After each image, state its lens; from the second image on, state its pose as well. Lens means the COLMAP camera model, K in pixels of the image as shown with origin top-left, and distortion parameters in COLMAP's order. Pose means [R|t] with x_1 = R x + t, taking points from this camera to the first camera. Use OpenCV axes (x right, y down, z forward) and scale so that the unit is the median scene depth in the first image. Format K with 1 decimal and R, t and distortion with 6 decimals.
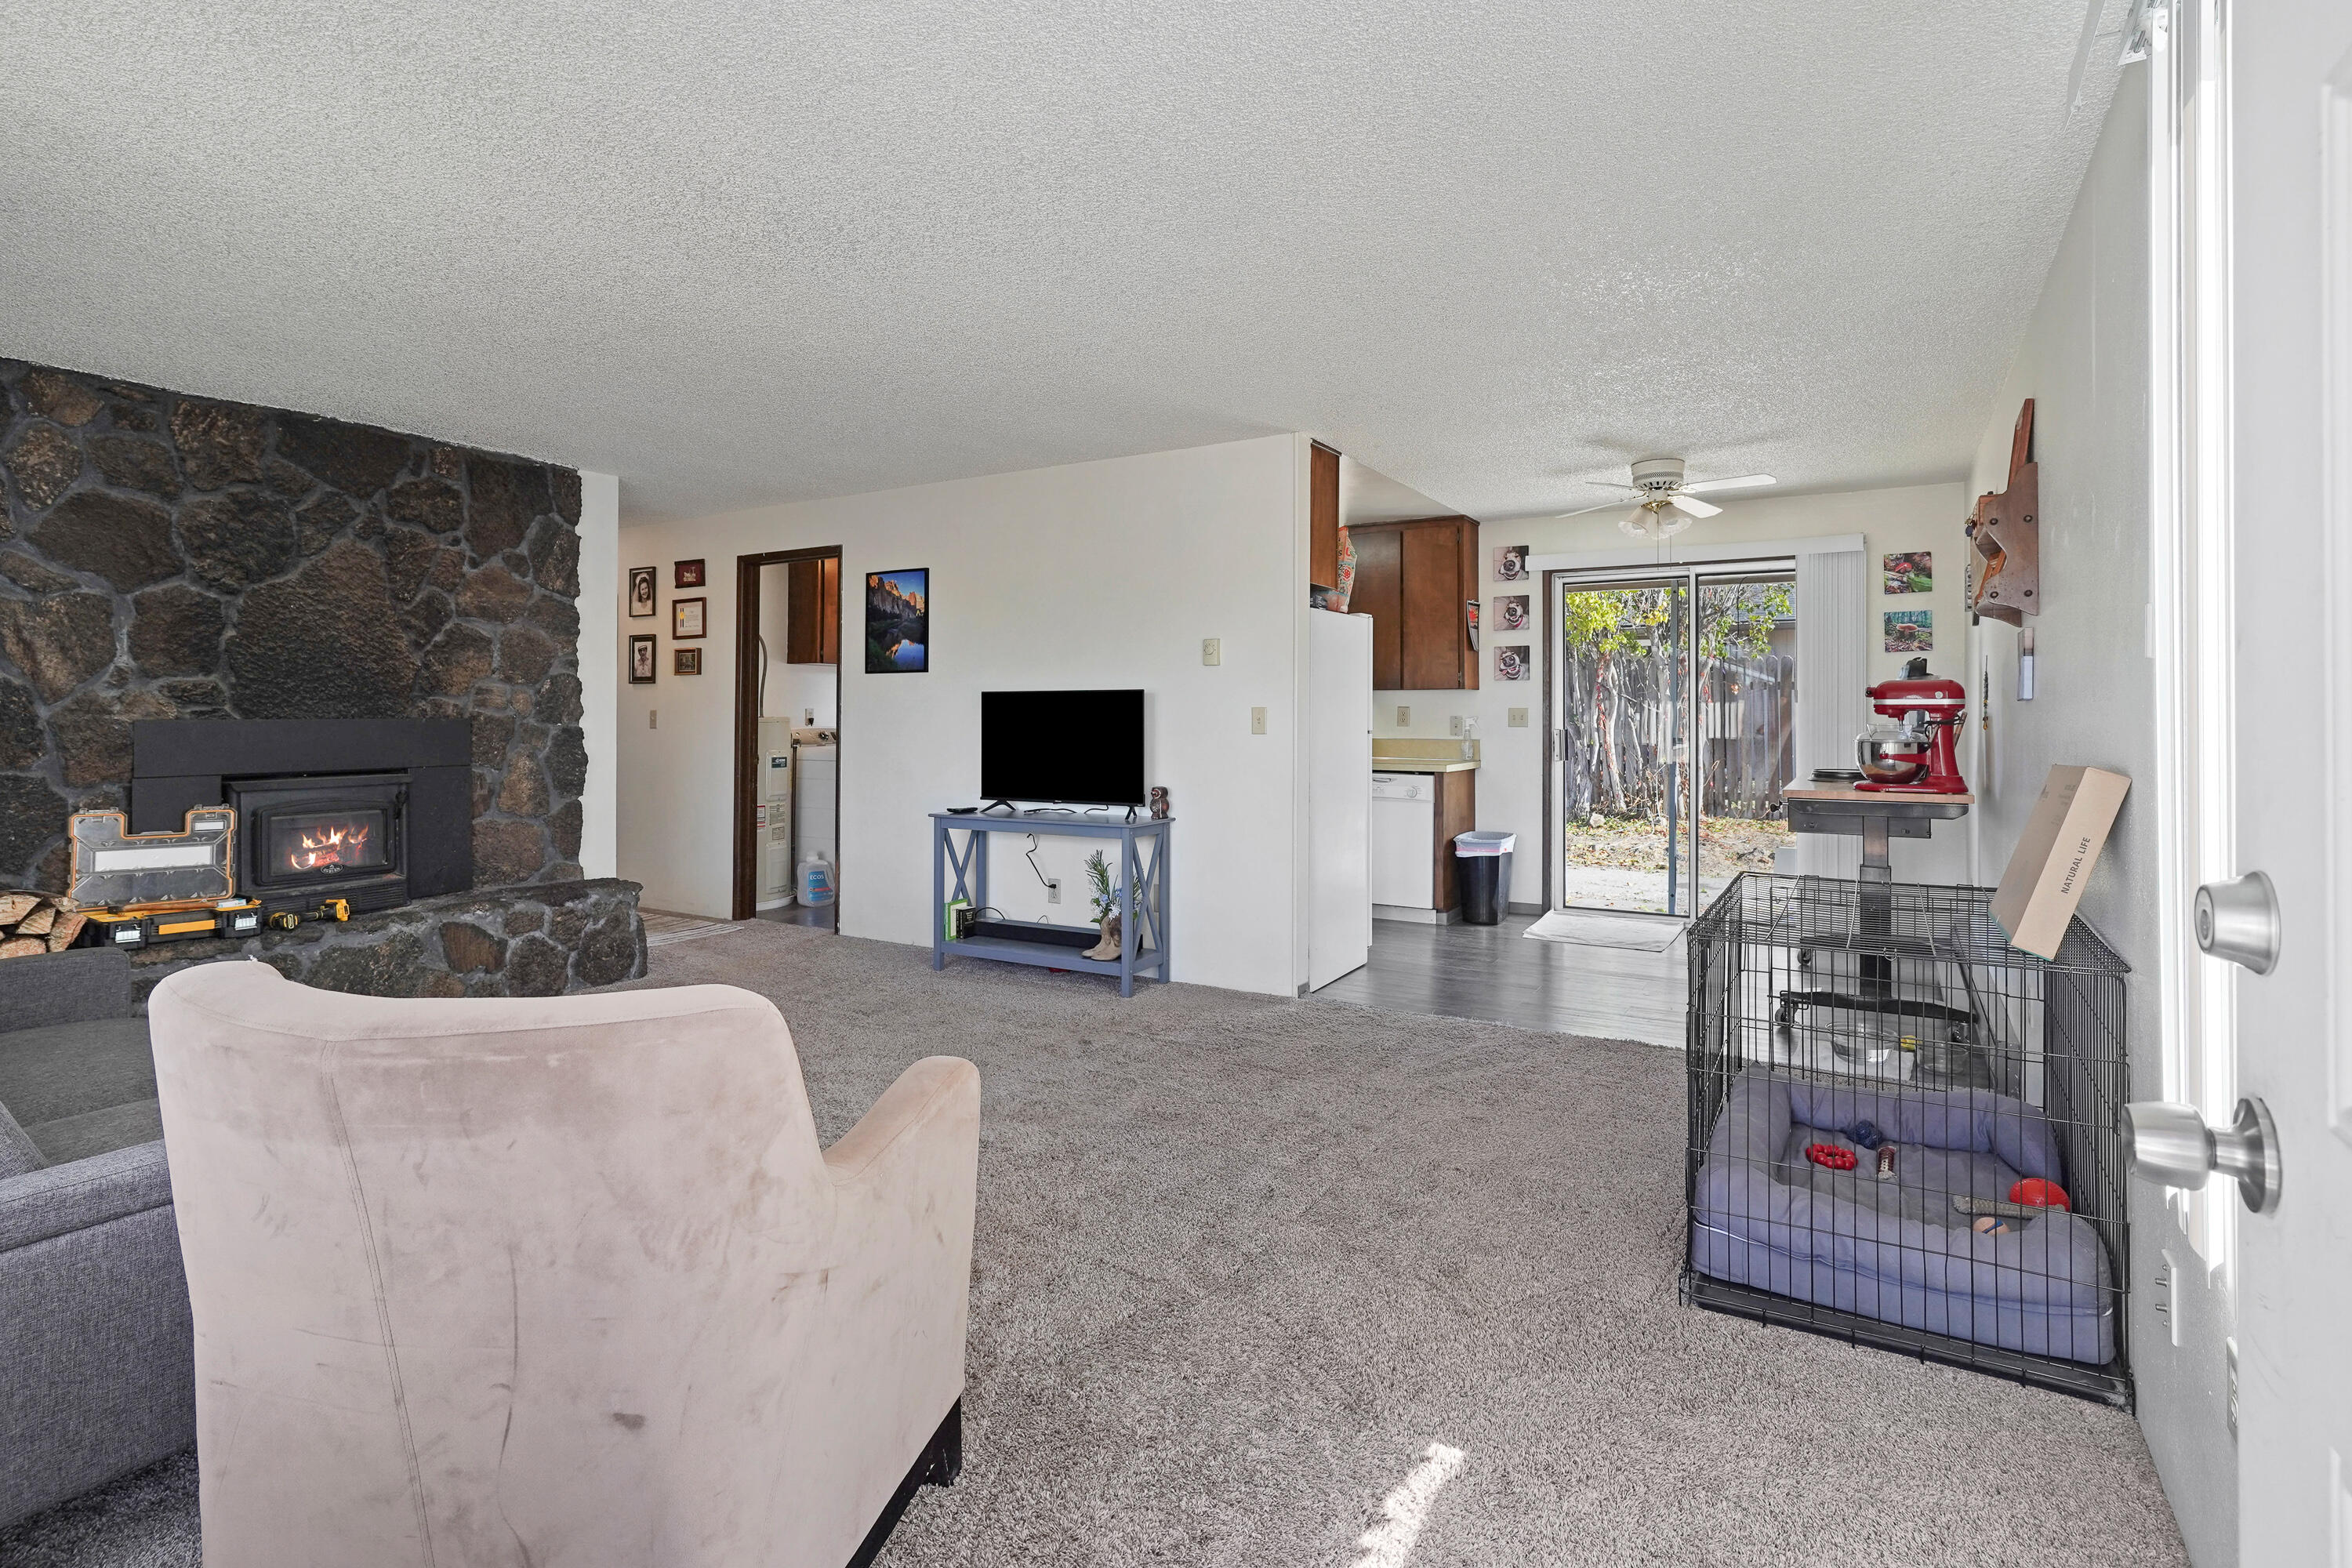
lens RADIAL K [[1154.7, 0, 1173.4], [0, 1154.7, 709.5], [0, 0, 1]] dist [-0.019866, 0.000240]
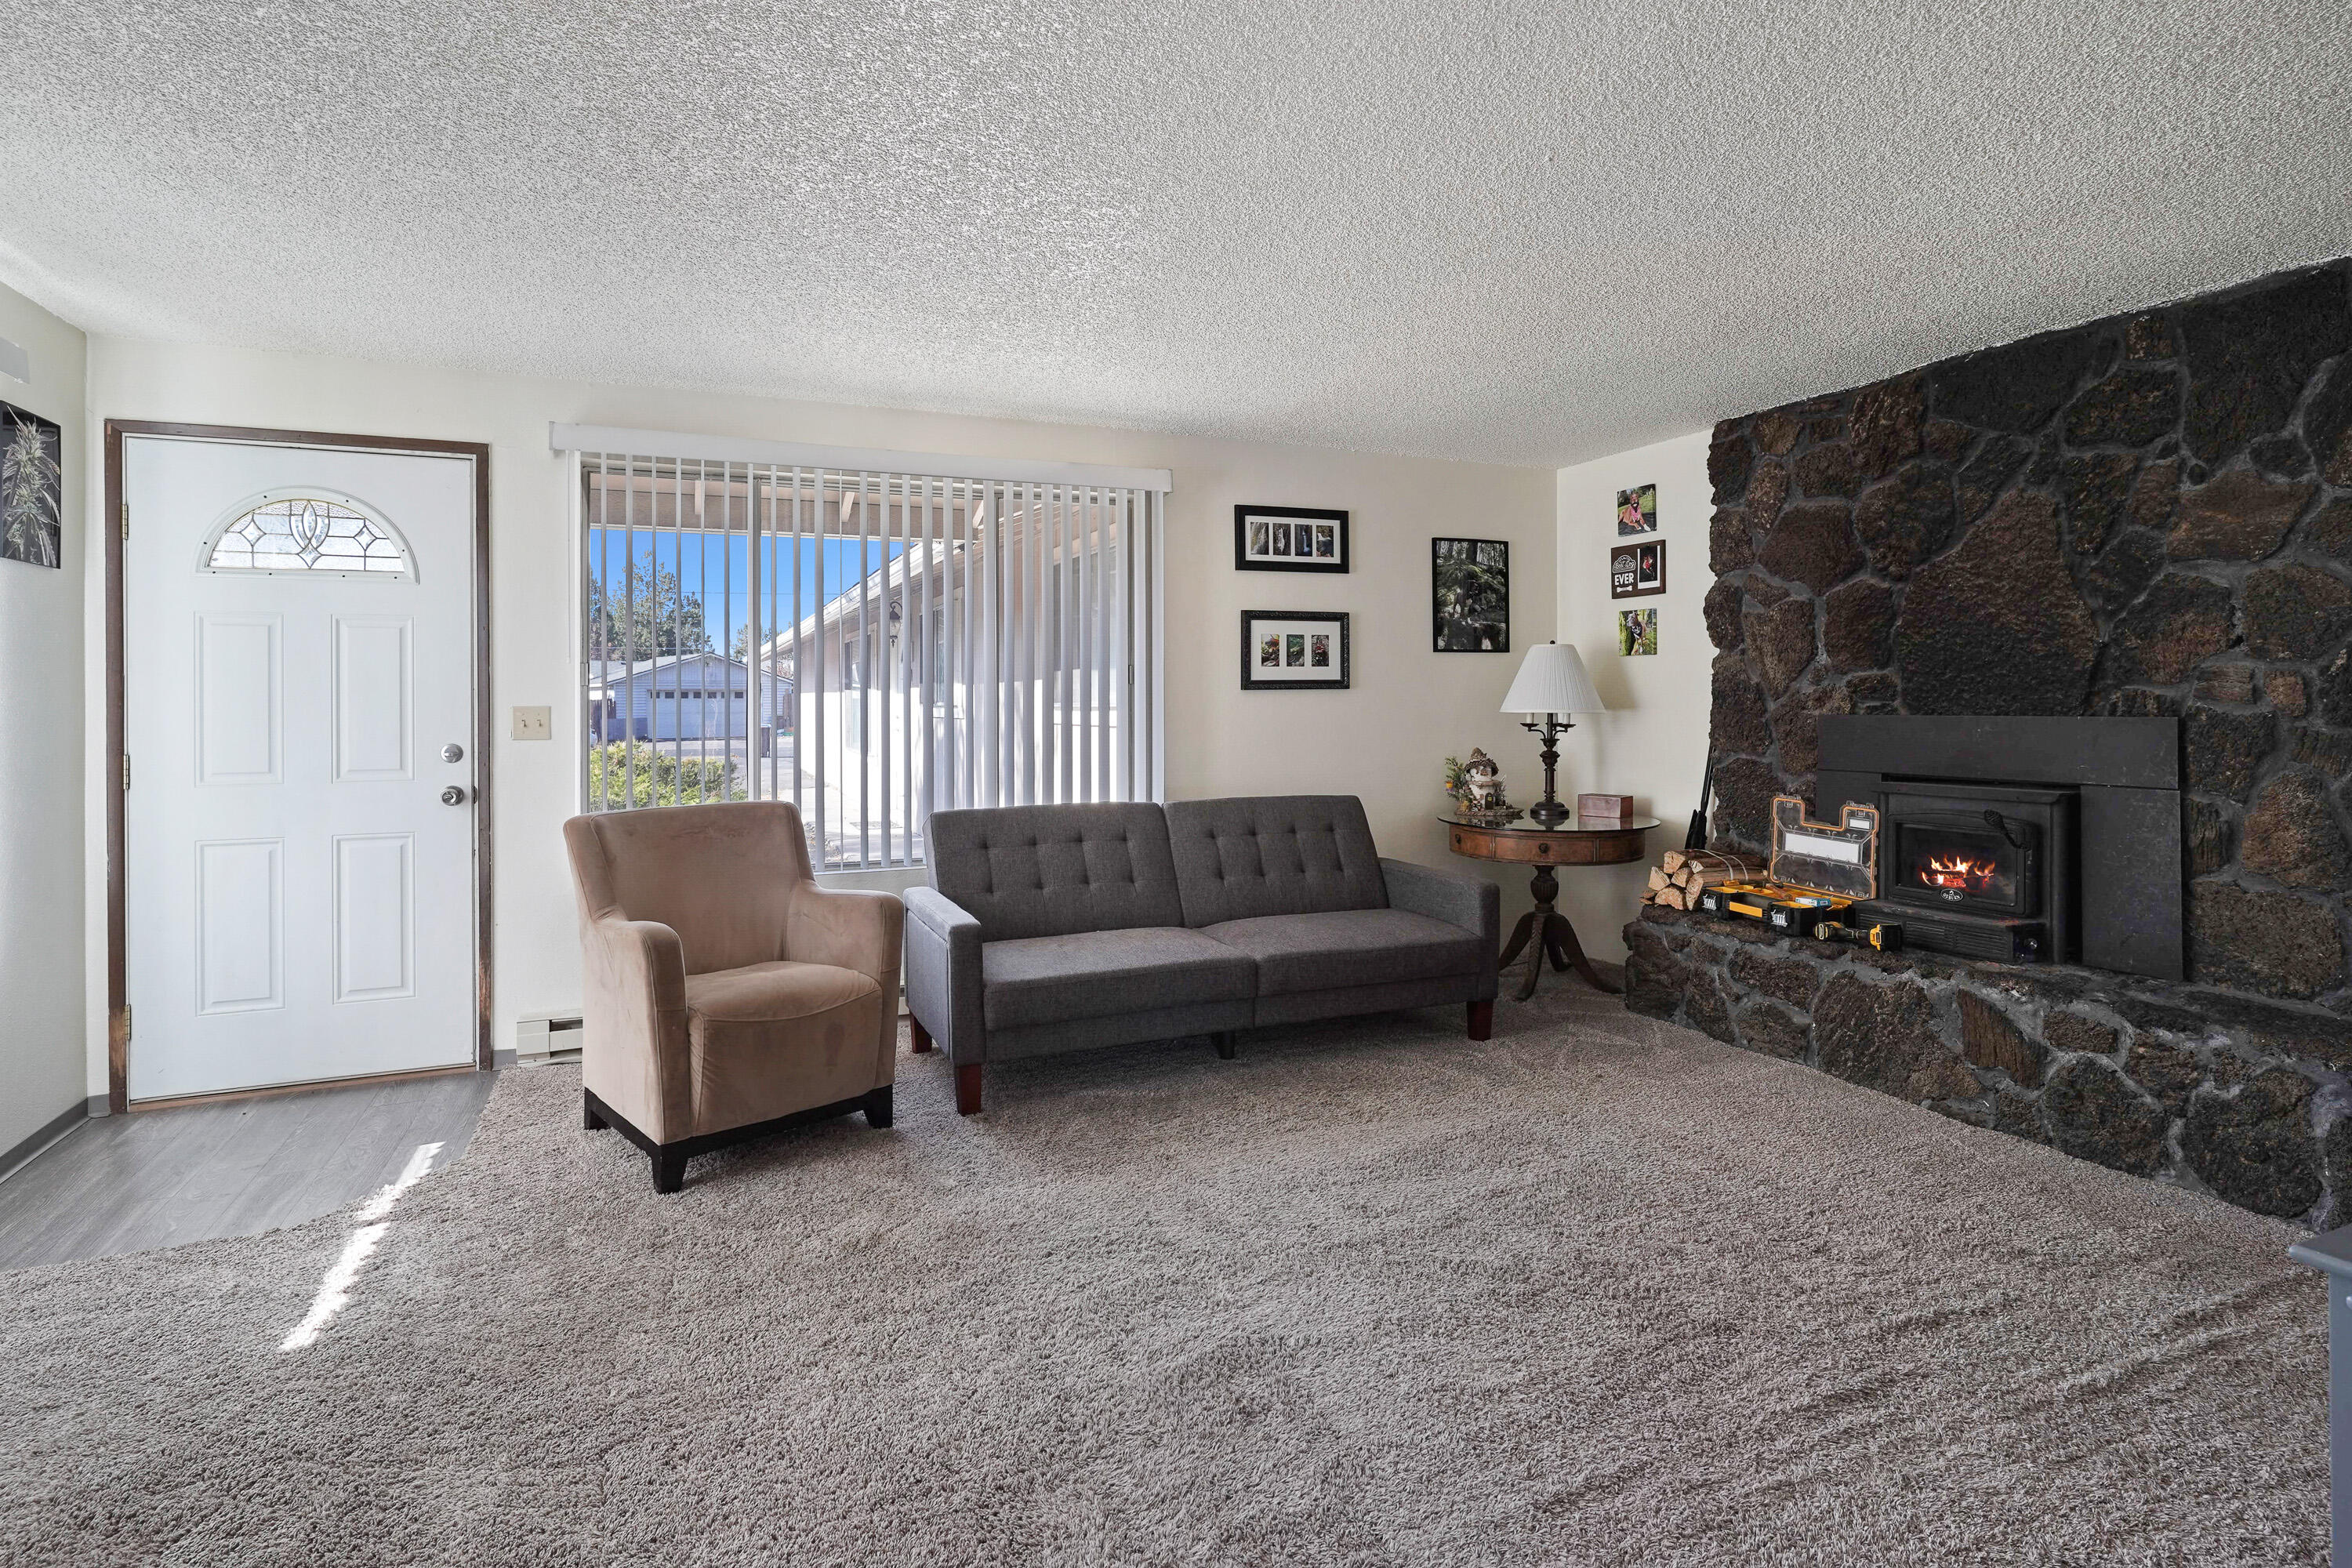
lens RADIAL K [[1154.7, 0, 1173.4], [0, 1154.7, 709.5], [0, 0, 1]] dist [-0.019866, 0.000240]
pose [[-0.594931, 0.005755, -0.803756, 0.273532], [0.004812, 0.999982, 0.003598, -0.002187], [0.803763, -0.001727, -0.594948, 1.040139]]
